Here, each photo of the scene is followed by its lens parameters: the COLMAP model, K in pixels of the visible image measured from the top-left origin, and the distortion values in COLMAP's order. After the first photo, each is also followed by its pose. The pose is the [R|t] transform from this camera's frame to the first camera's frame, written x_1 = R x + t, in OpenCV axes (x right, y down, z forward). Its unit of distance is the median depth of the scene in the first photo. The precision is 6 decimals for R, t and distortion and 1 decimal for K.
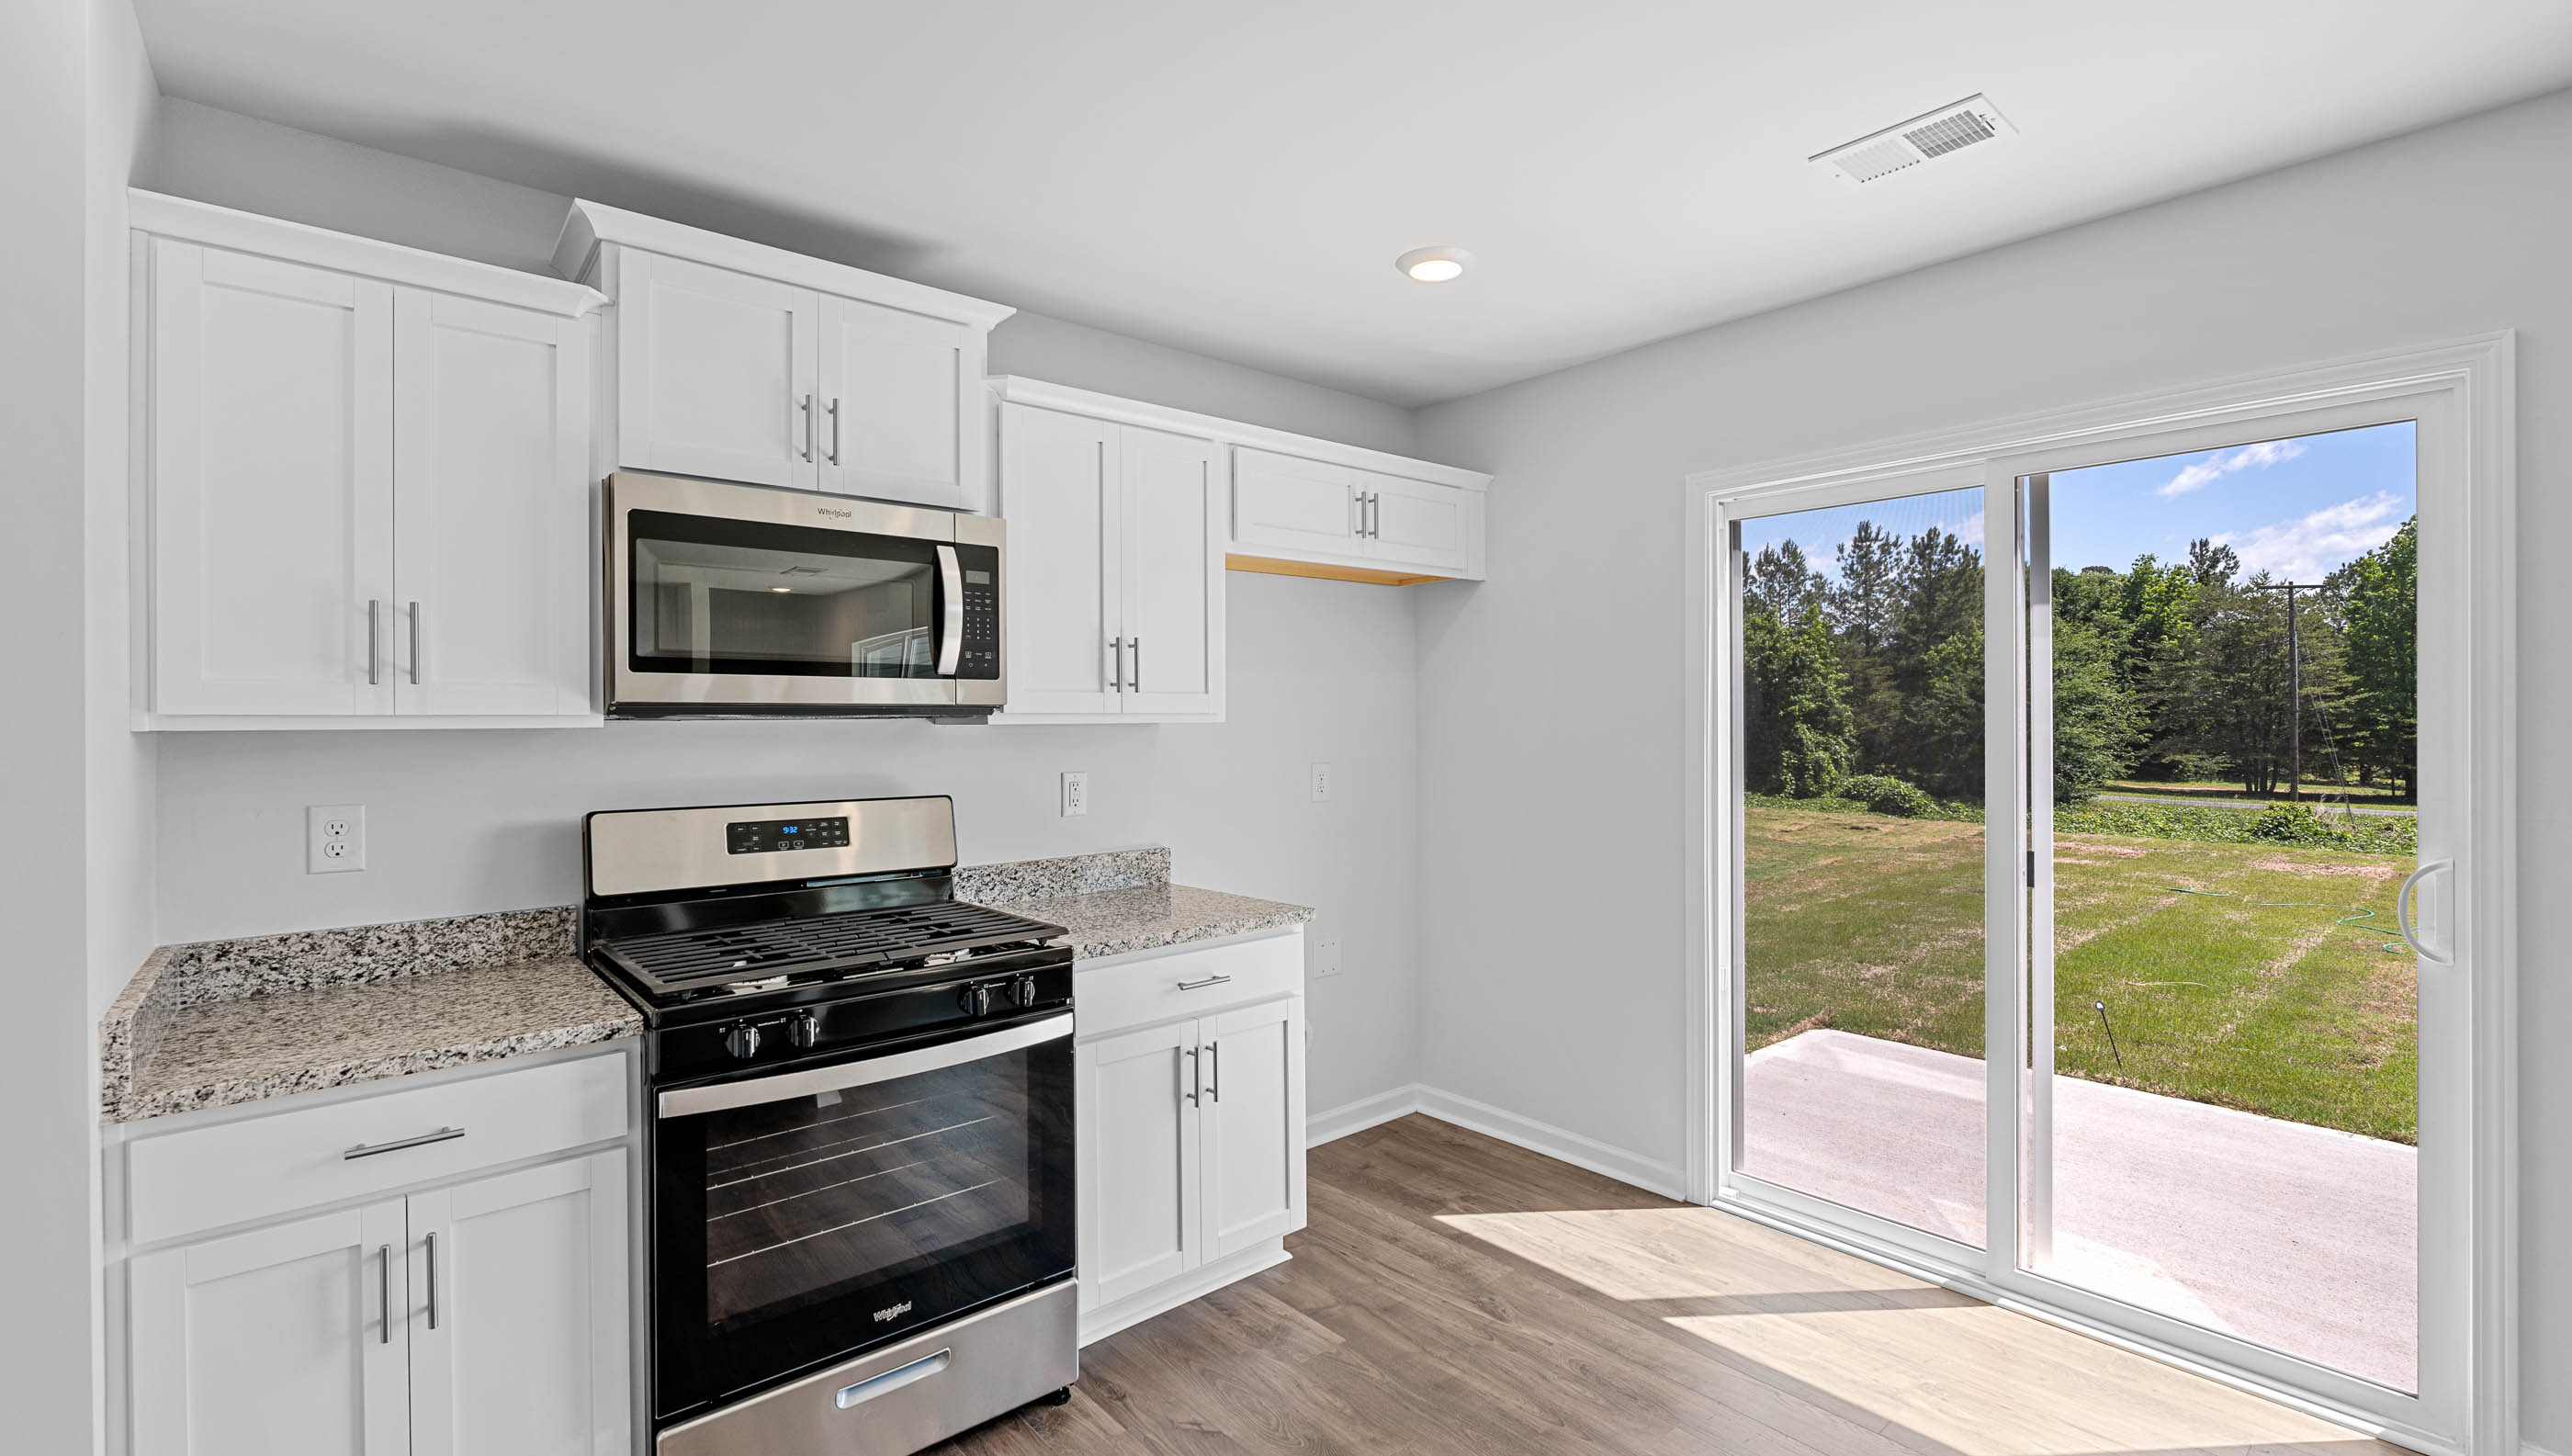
lens RADIAL K [[1114.7, 0, 1286.0], [0, 1114.7, 728.0], [0, 0, 1]] dist [-0.000123, -0.000162]
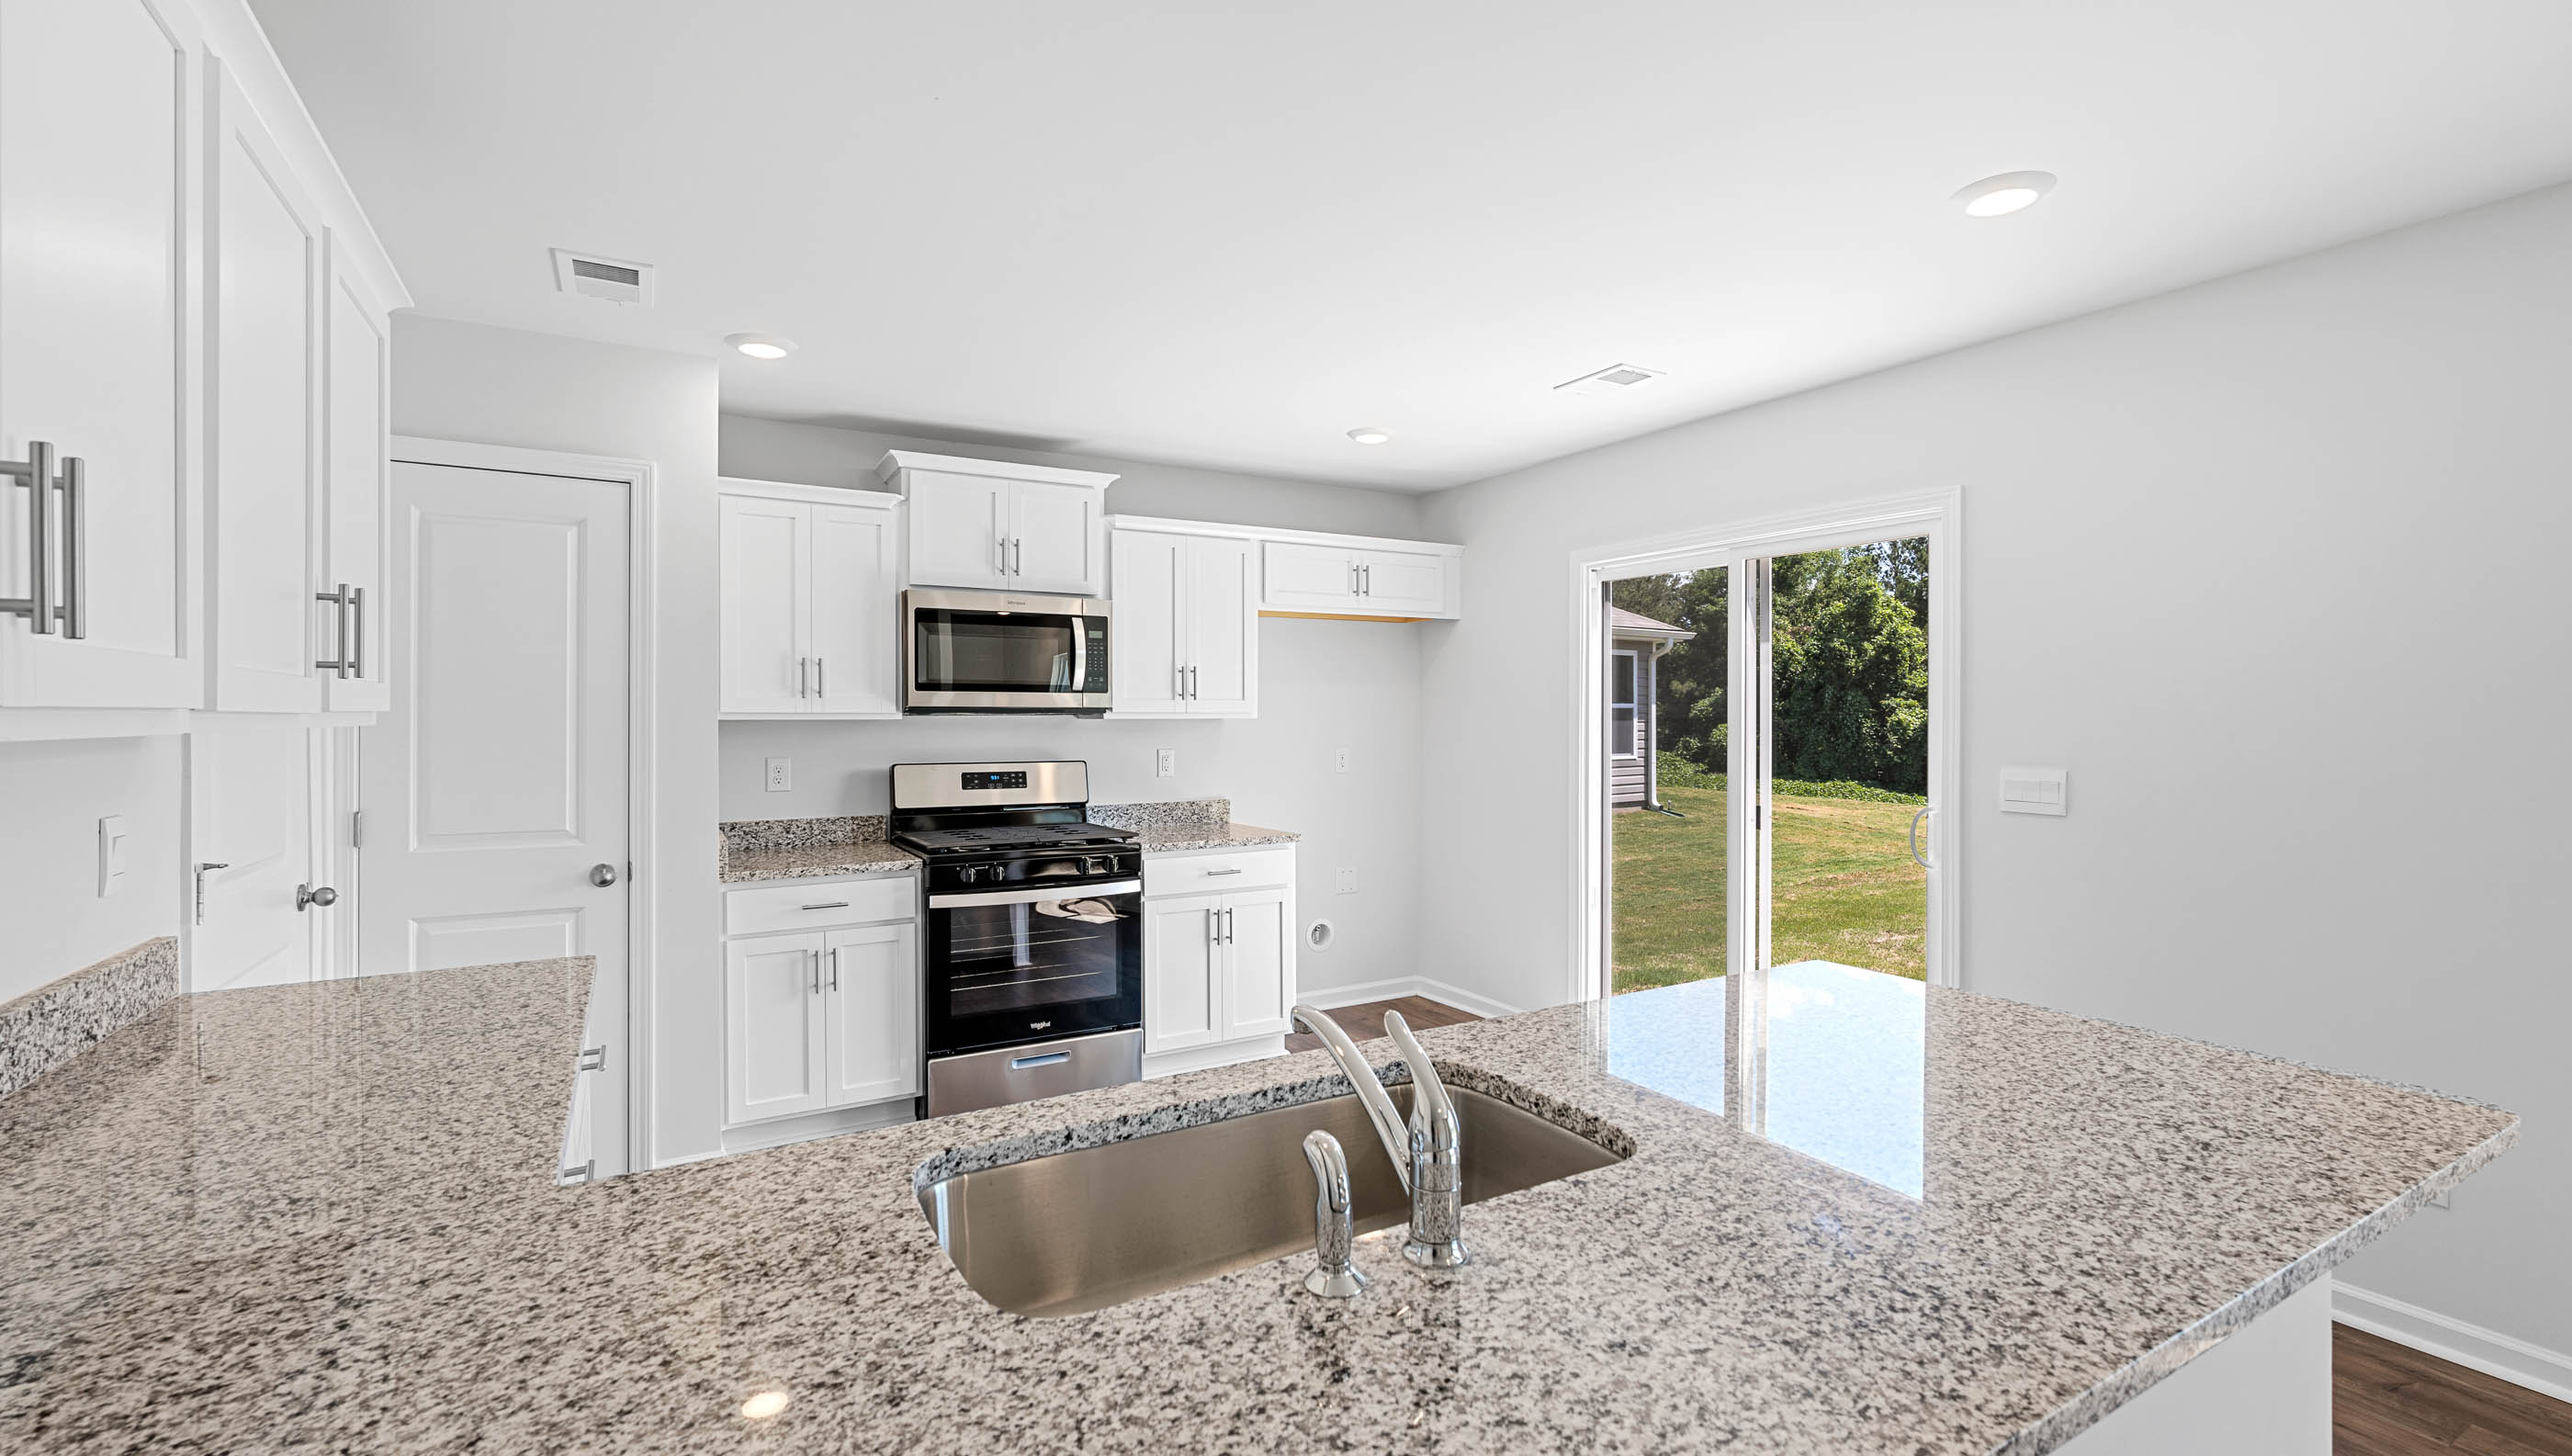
lens RADIAL K [[1114.7, 0, 1286.0], [0, 1114.7, 728.0], [0, 0, 1]] dist [-0.000123, -0.000162]
pose [[0.982552, 0.006917, -0.185862, 0.332284], [-0.006036, 0.999968, 0.005309, 0.000236], [0.185893, -0.004095, 0.982562, -0.642224]]
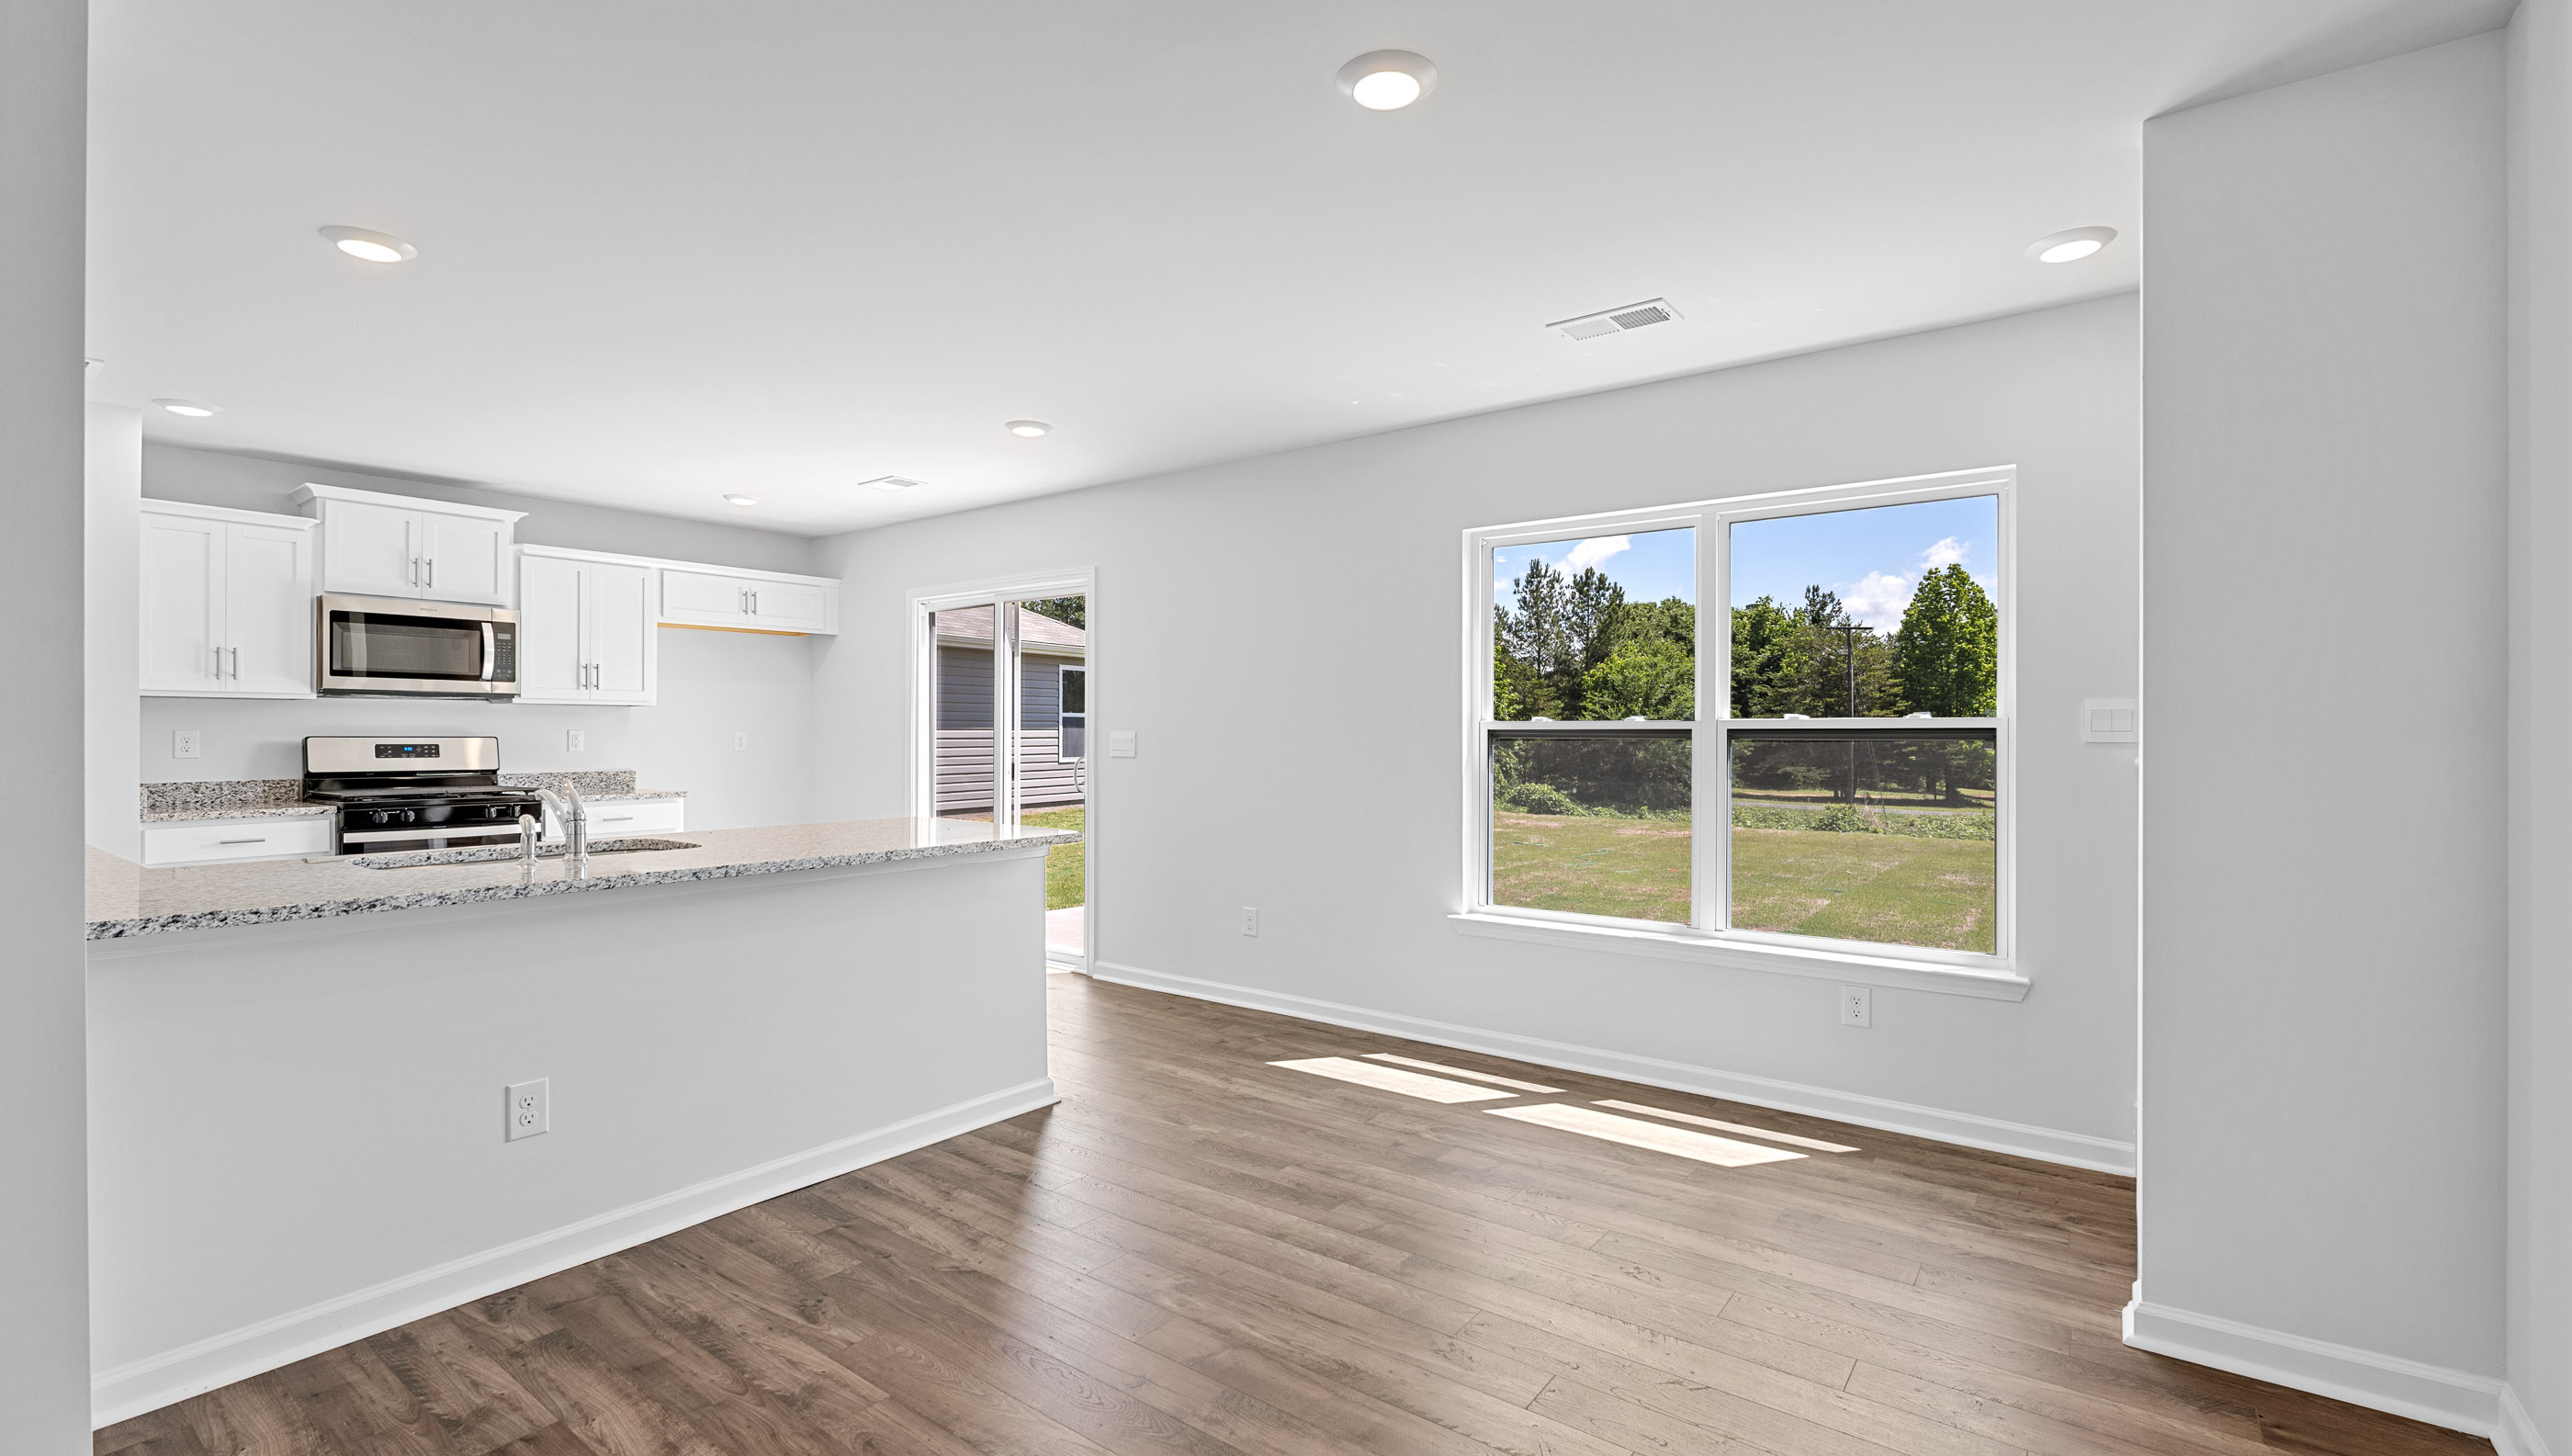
lens RADIAL K [[1119.0, 0, 1278.8], [0, 1119.0, 737.4], [0, 0, 1]] dist [-0.001655, -0.000248]
pose [[0.978630, 0.006914, 0.205513, 0.765766], [-0.005960, 0.999968, -0.005260, 0.068413], [-0.205543, 0.003923, 0.978640, -1.478252]]
